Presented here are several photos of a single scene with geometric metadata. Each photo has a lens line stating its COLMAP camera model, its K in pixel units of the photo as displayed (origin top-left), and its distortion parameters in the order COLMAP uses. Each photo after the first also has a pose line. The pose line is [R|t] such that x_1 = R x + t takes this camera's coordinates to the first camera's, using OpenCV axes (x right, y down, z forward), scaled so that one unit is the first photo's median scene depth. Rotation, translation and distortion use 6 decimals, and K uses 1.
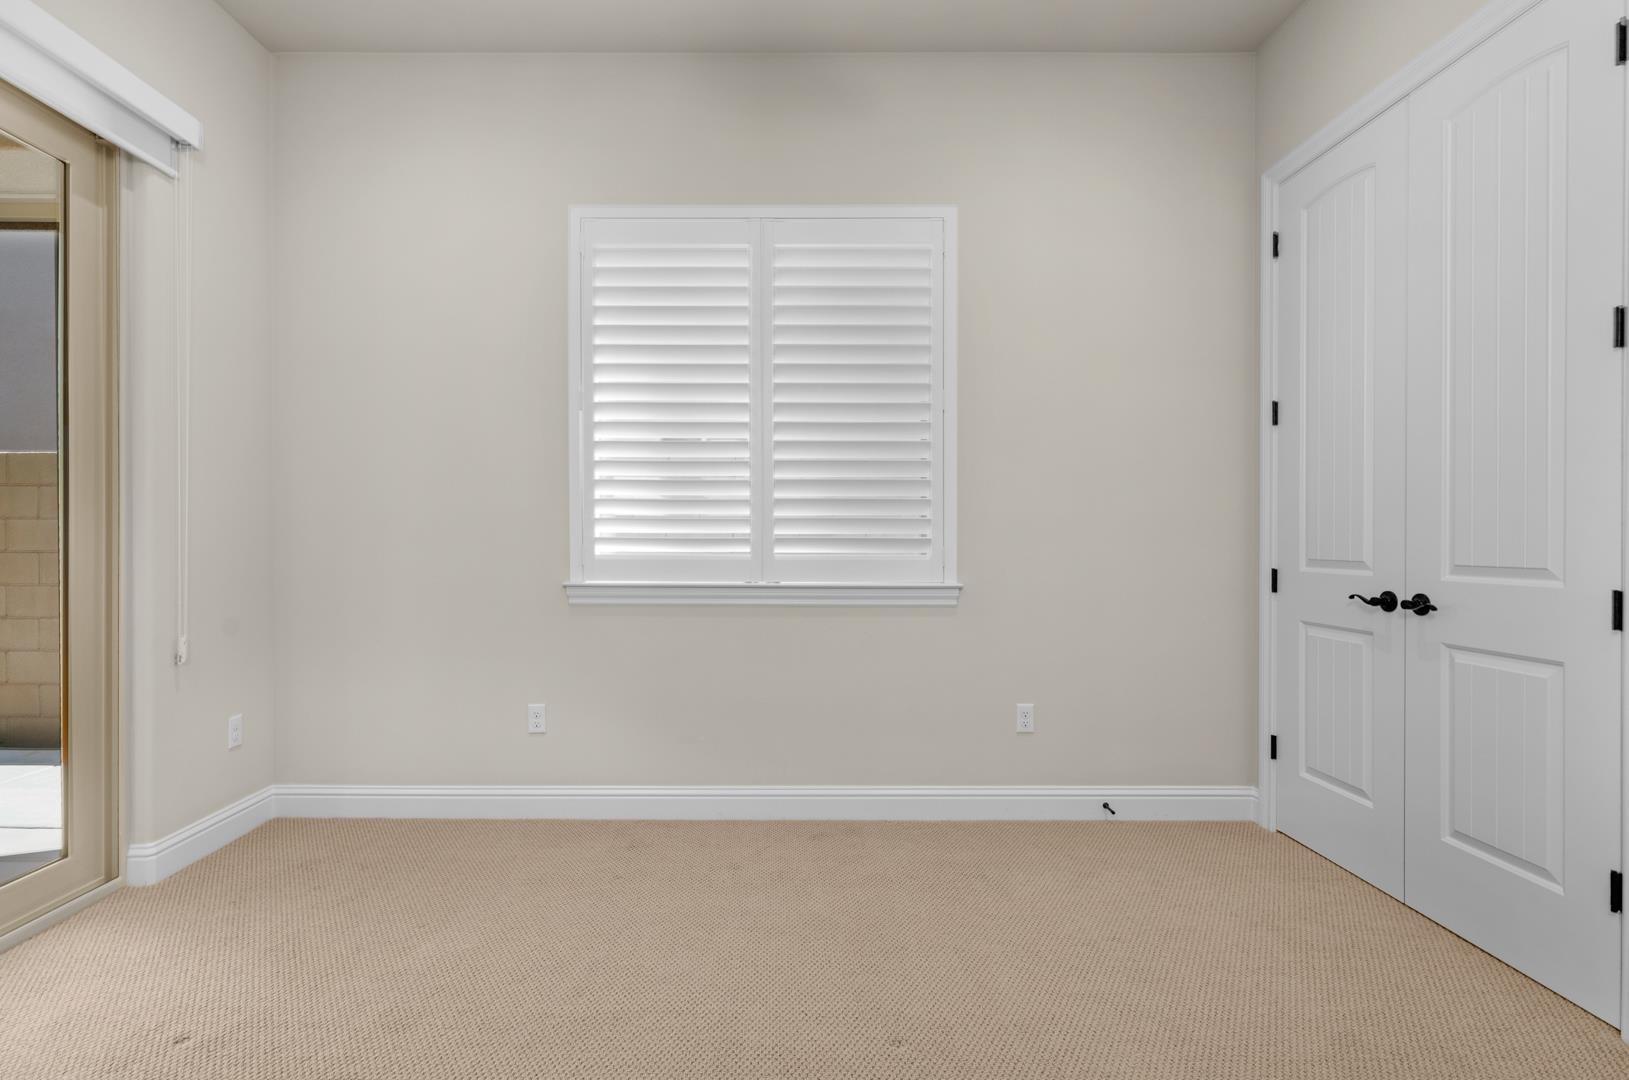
lens RADIAL K [[776.6, 0, 786.2], [0, 776.6, 538.3], [0, 0, 1]] dist [0.001197, 0.000199]
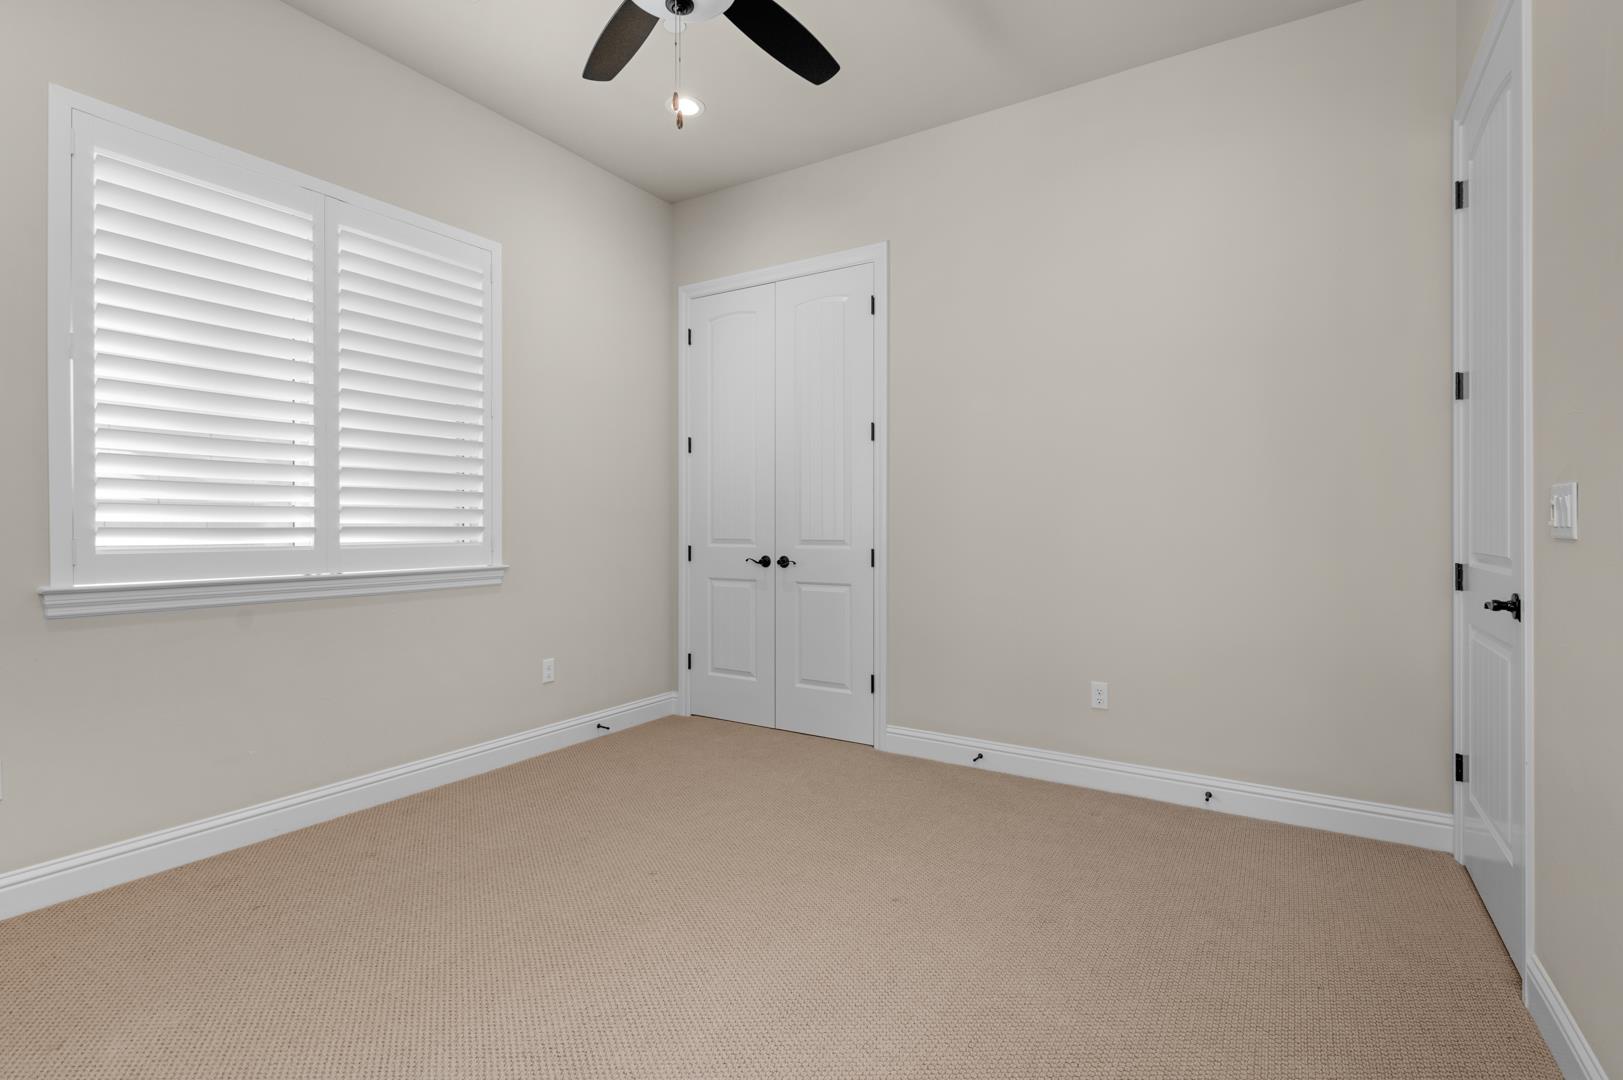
lens RADIAL K [[781.0, 0, 802.5], [0, 781.0, 524.7], [0, 0, 1]] dist [0.001567, 0.000430]
pose [[0.525715, -0.000887, 0.850660, -0.547174], [0.002730, 0.999996, -0.000644, -0.000914], [-0.850656, 0.002661, 0.525716, -0.007119]]
